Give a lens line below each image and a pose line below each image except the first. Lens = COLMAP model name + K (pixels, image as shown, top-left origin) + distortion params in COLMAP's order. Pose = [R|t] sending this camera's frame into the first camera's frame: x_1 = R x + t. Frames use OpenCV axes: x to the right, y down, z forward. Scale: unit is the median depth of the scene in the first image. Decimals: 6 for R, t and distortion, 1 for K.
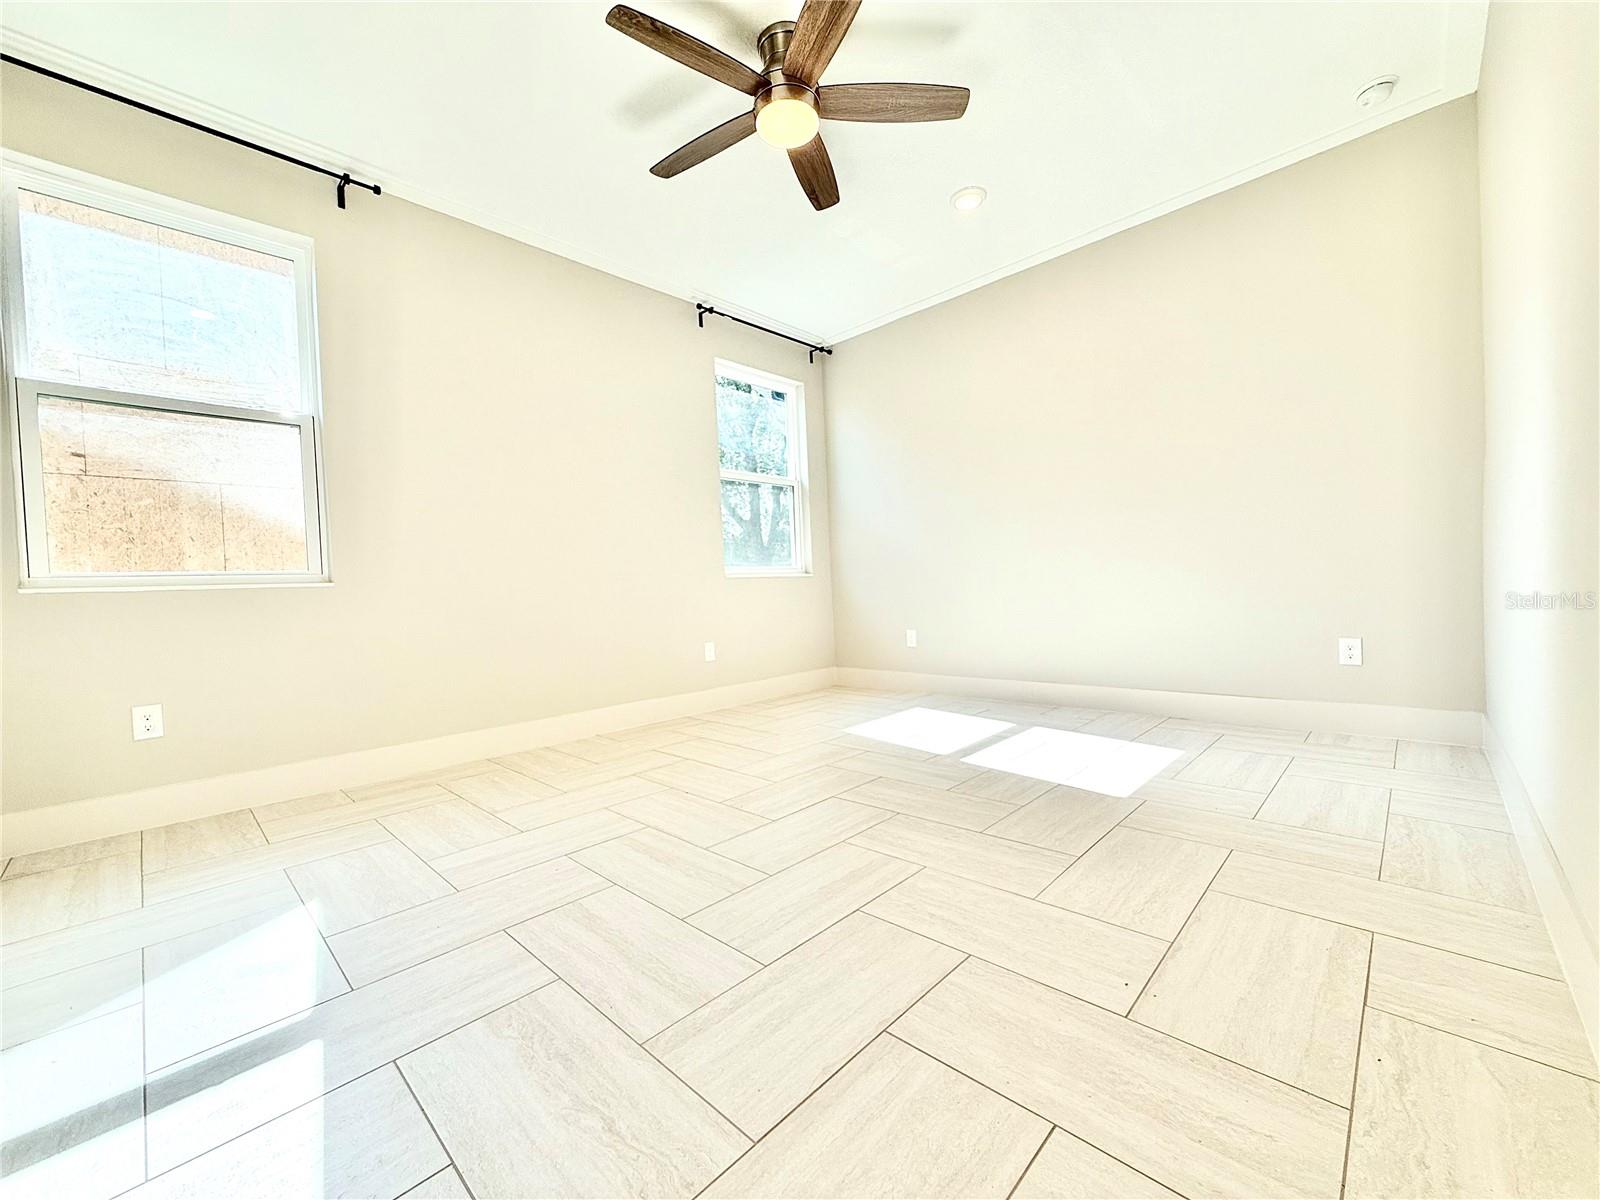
lens RADIAL K [[642.5, 0, 798.0], [0, 642.5, 601.3], [0, 0, 1]] dist [0.003848, 0.000156]
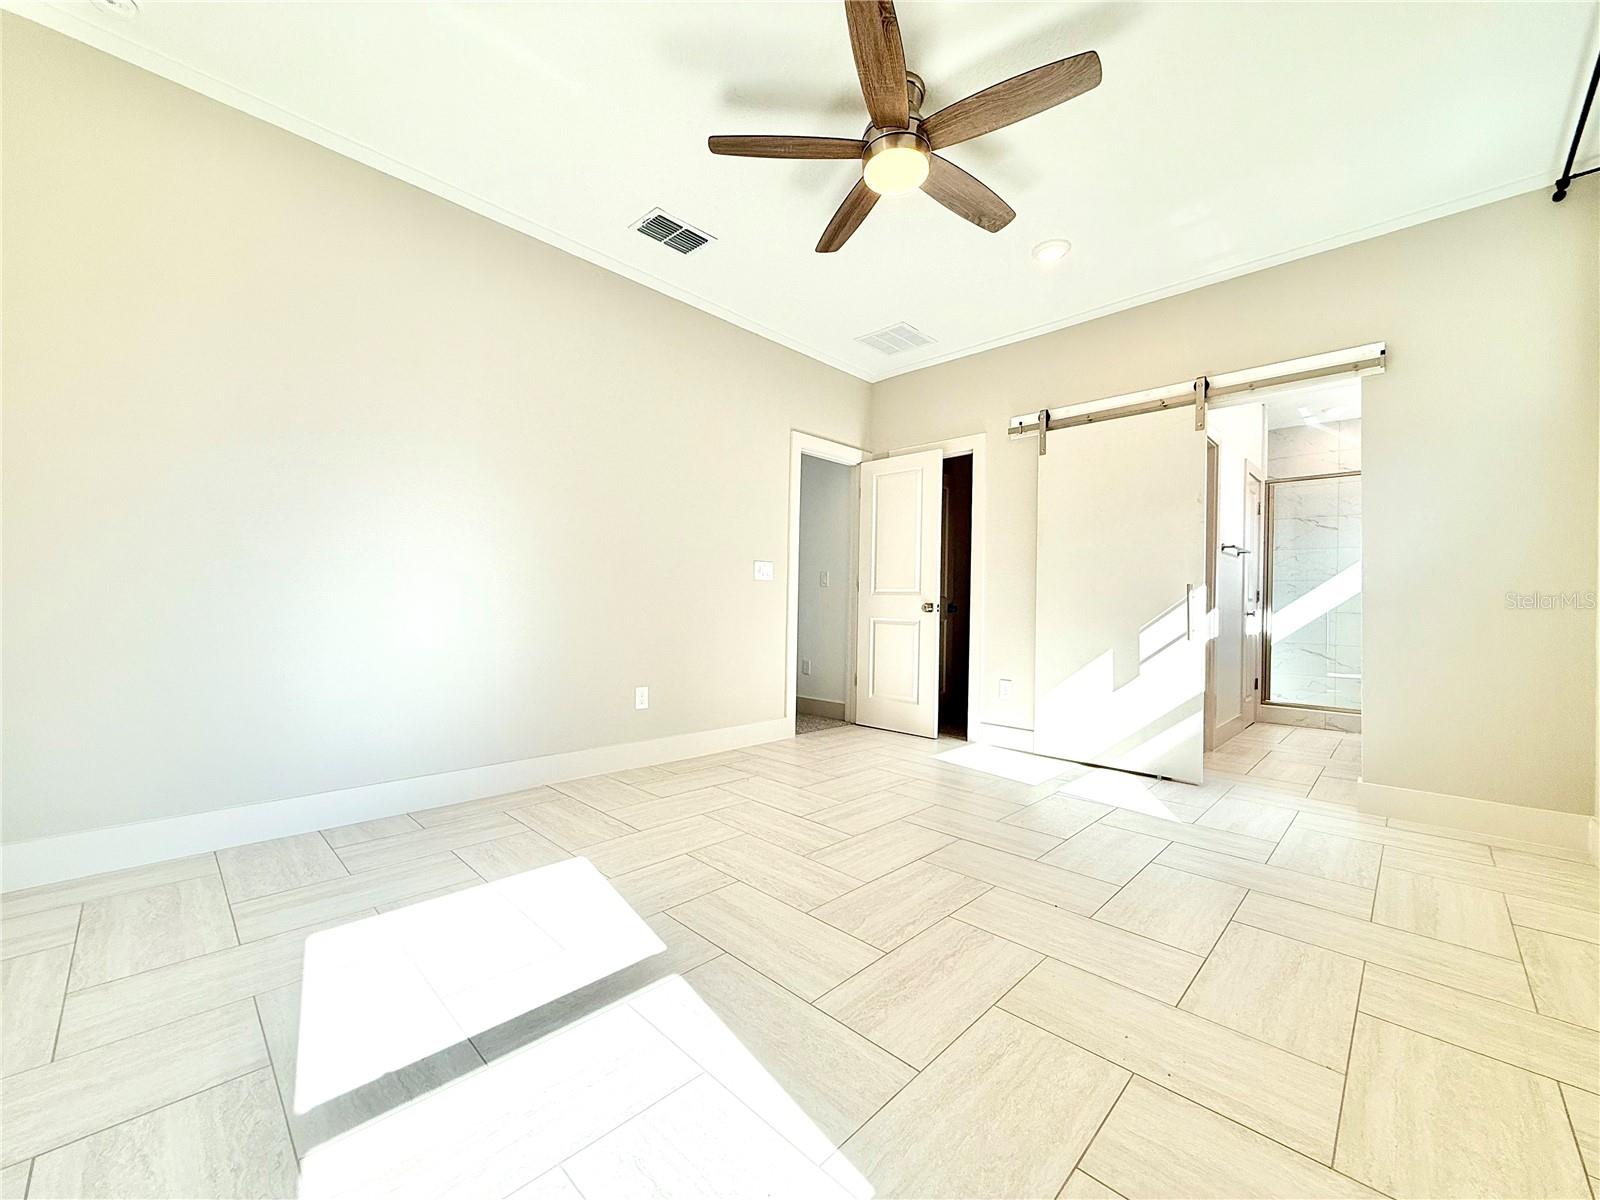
lens RADIAL K [[642.5, 0, 798.3], [0, 642.5, 604.2], [0, 0, 1]] dist [0.003848, 0.000156]
pose [[-0.999685, 0.024853, 0.003431, 0.188062], [0.024922, 0.999455, 0.021655, -0.139506], [-0.002891, 0.021734, -0.999760, 2.577241]]
